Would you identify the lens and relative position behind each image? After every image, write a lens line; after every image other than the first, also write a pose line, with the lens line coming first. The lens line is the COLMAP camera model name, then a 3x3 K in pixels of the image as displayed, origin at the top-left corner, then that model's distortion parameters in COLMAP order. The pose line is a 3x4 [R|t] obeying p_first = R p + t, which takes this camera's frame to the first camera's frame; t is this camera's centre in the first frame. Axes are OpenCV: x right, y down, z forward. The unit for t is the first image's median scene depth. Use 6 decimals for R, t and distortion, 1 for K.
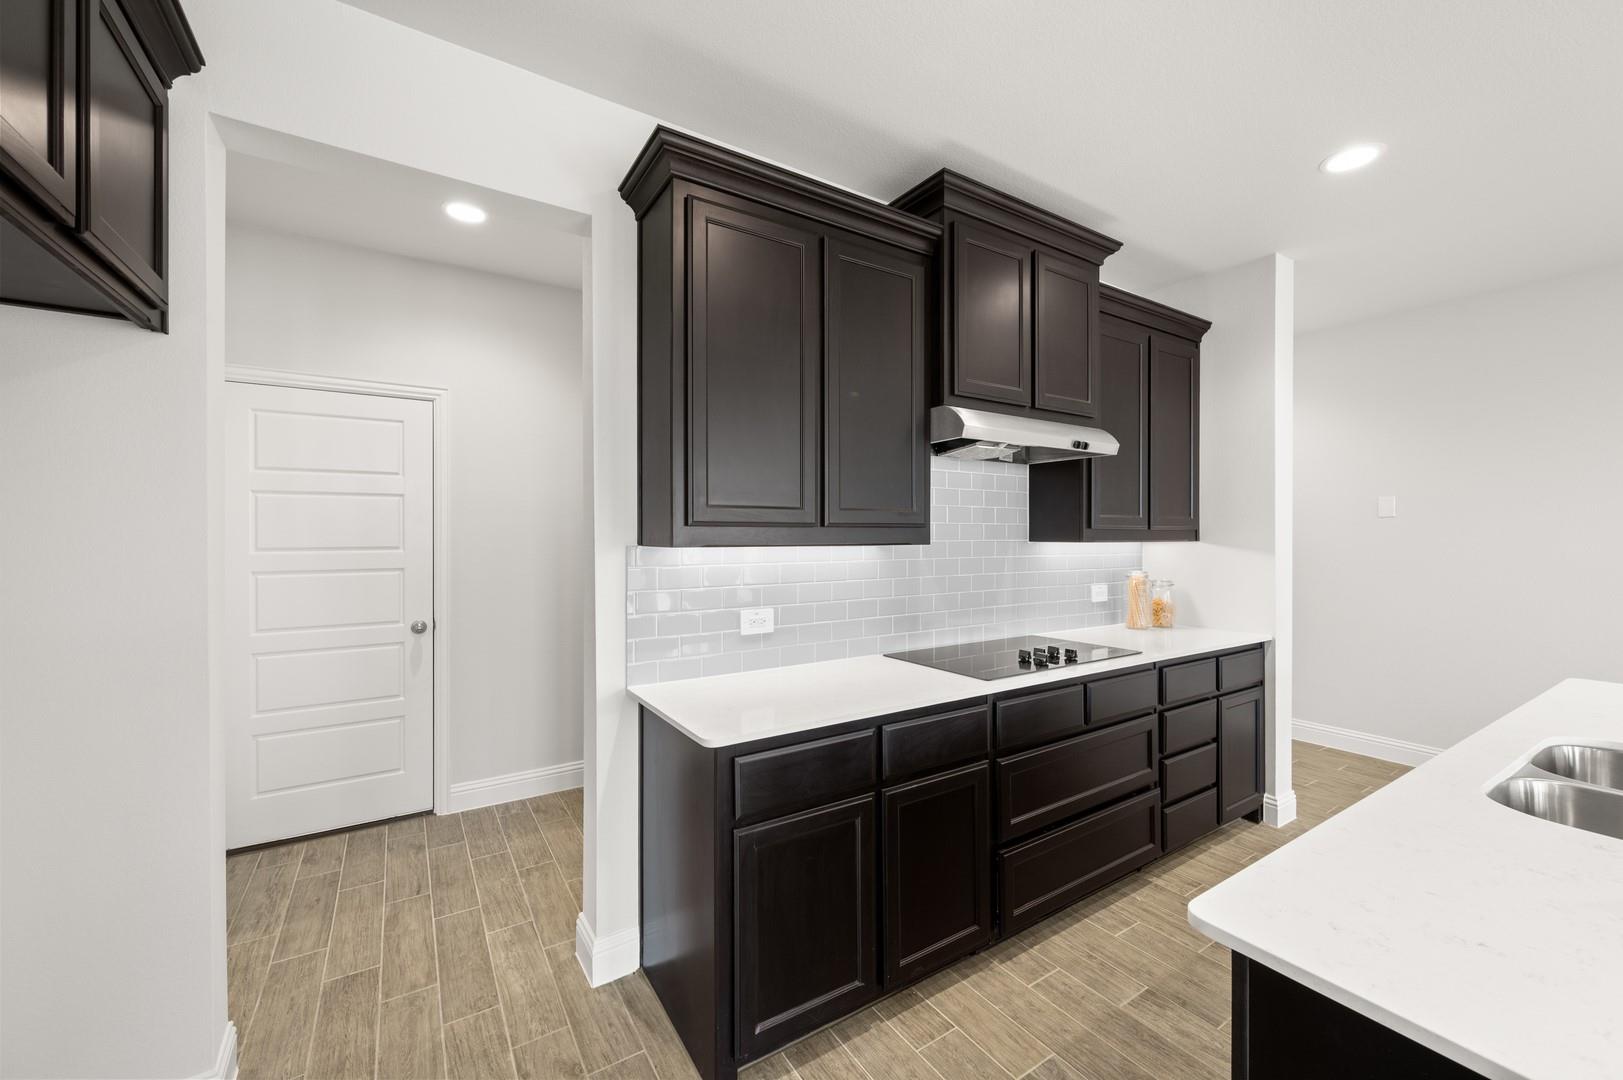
lens RADIAL K [[636.4, 0, 811.6], [0, 636.4, 534.4], [0, 0, 1]] dist [0.000513, 0.000089]
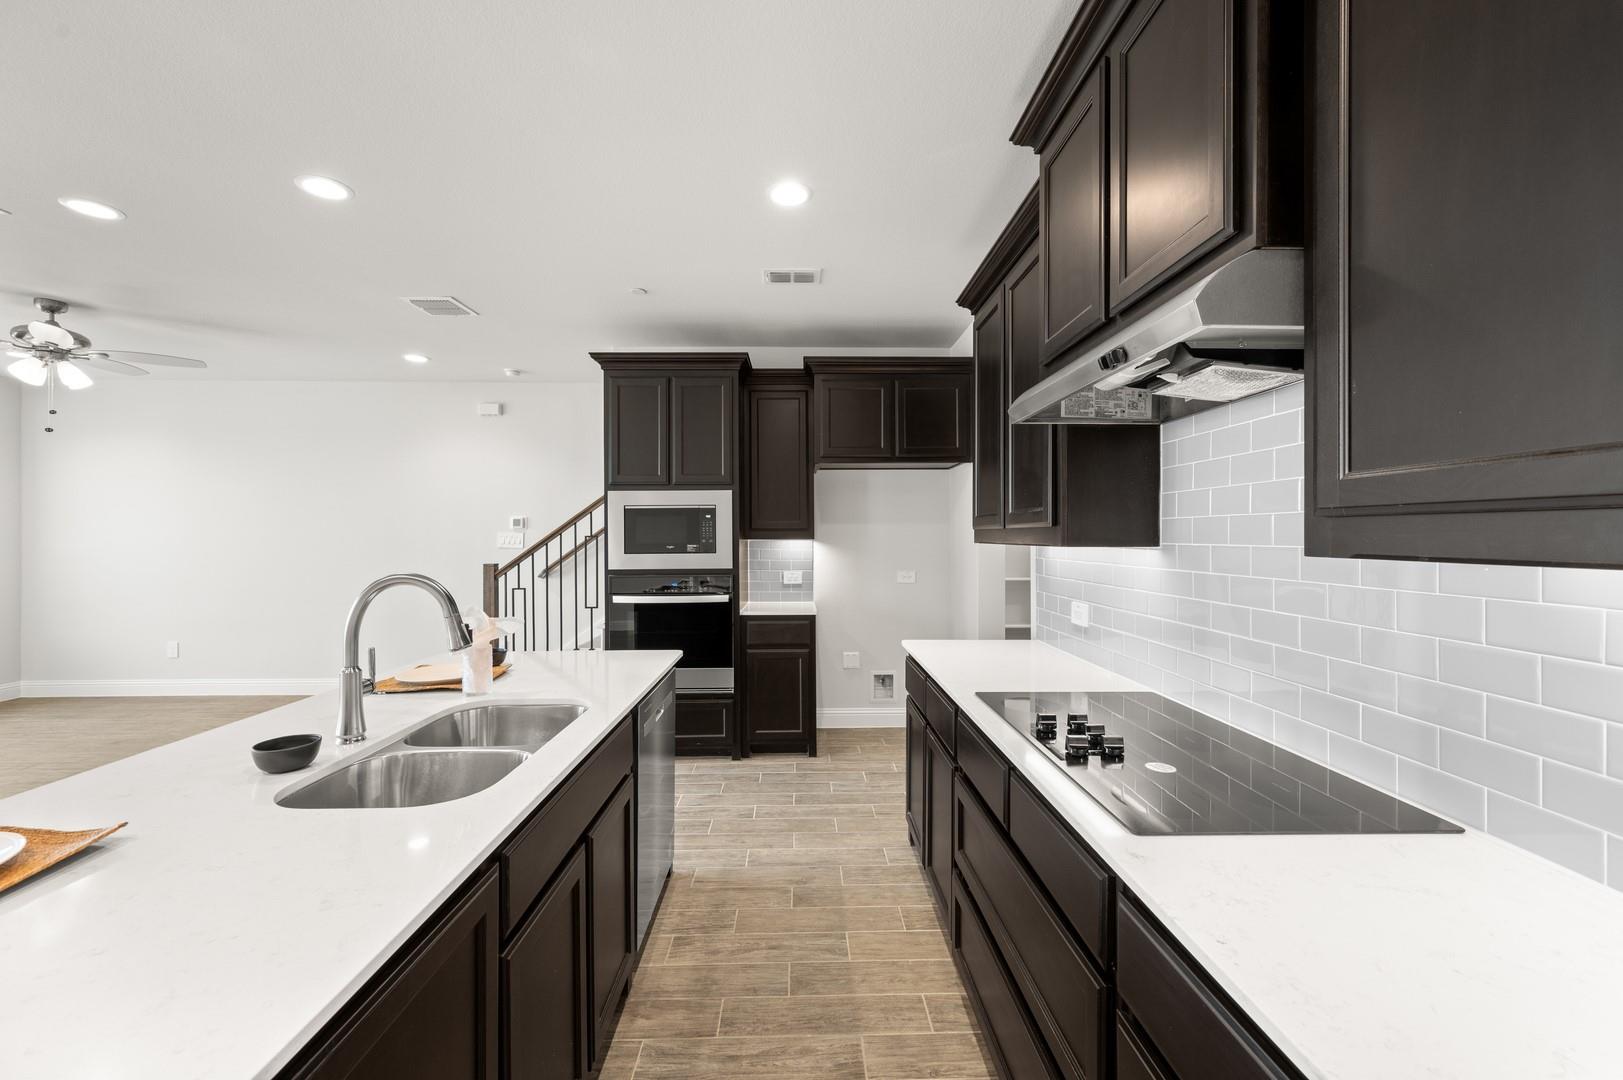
lens RADIAL K [[636.4, 0, 815.9], [0, 636.4, 536.2], [0, 0, 1]] dist [0.000513, 0.000089]
pose [[-0.510760, 0.012278, -0.859635, 0.880404], [0.012976, 0.999894, 0.006571, -0.004615], [0.859625, -0.007799, -0.510866, 0.953120]]
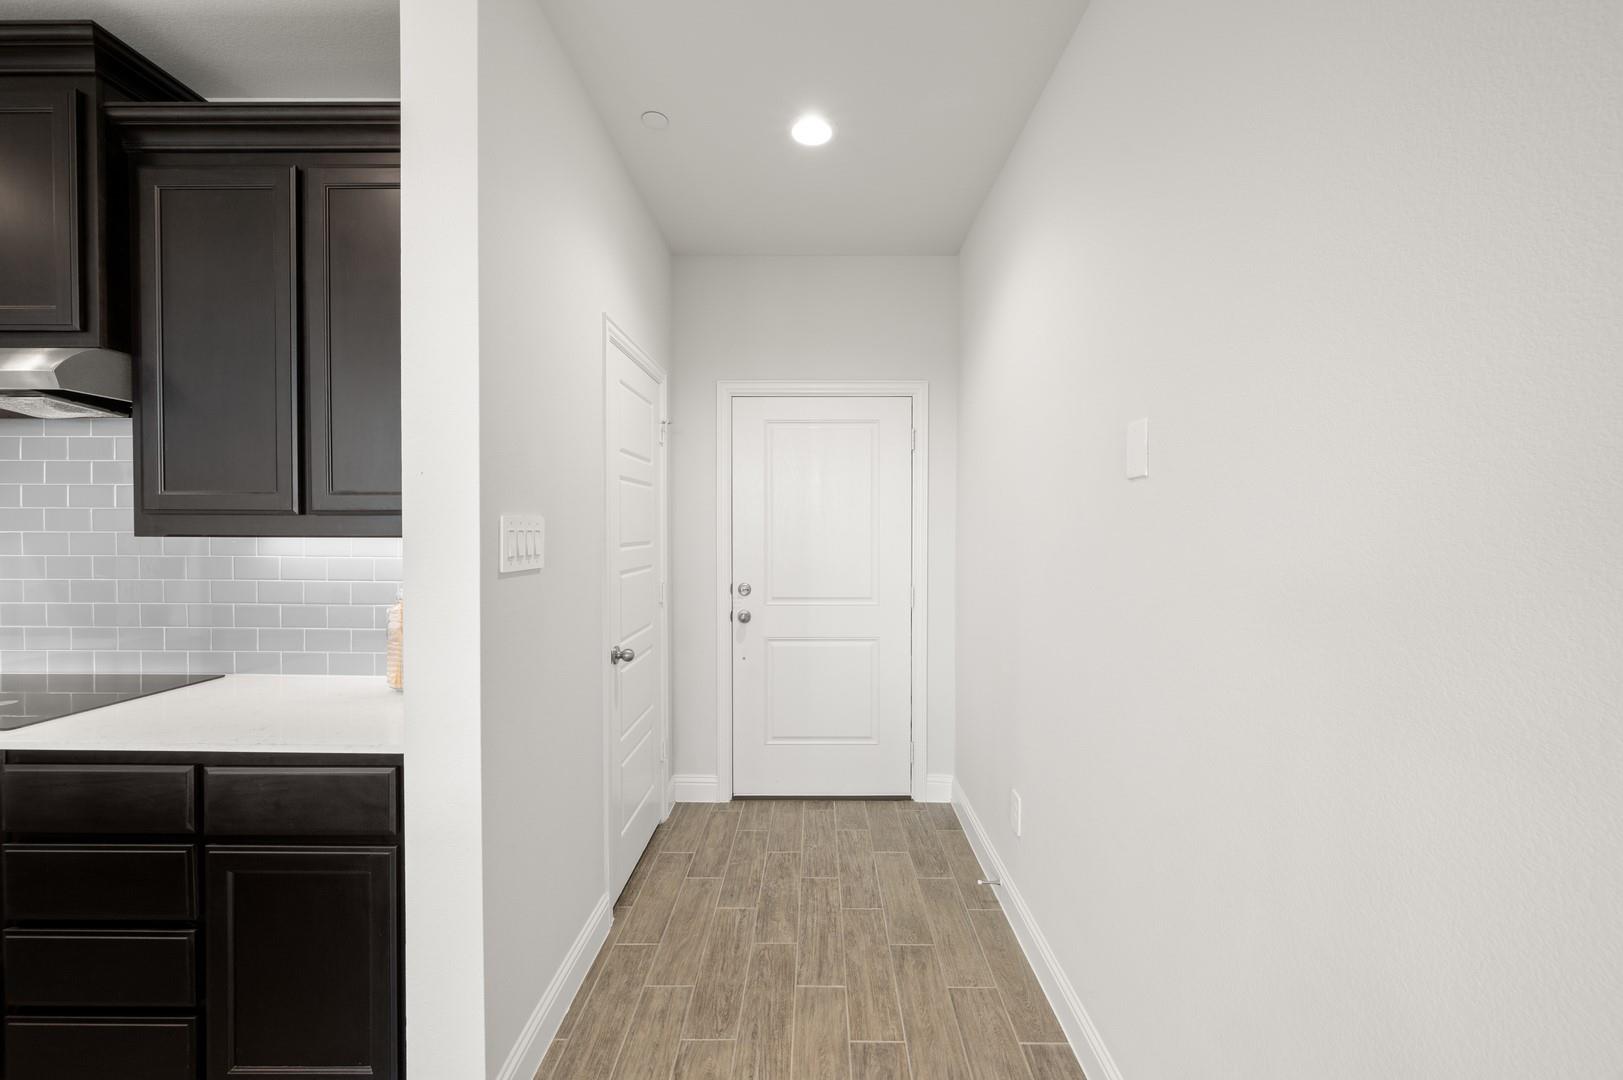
lens RADIAL K [[636.4, 0, 812.4], [0, 636.4, 534.5], [0, 0, 1]] dist [0.000513, 0.000089]
pose [[0.837855, 0.010497, -0.545792, 1.326715], [-0.002968, 0.999888, 0.014674, -0.000155], [0.545885, -0.010674, 0.837792, 0.846791]]
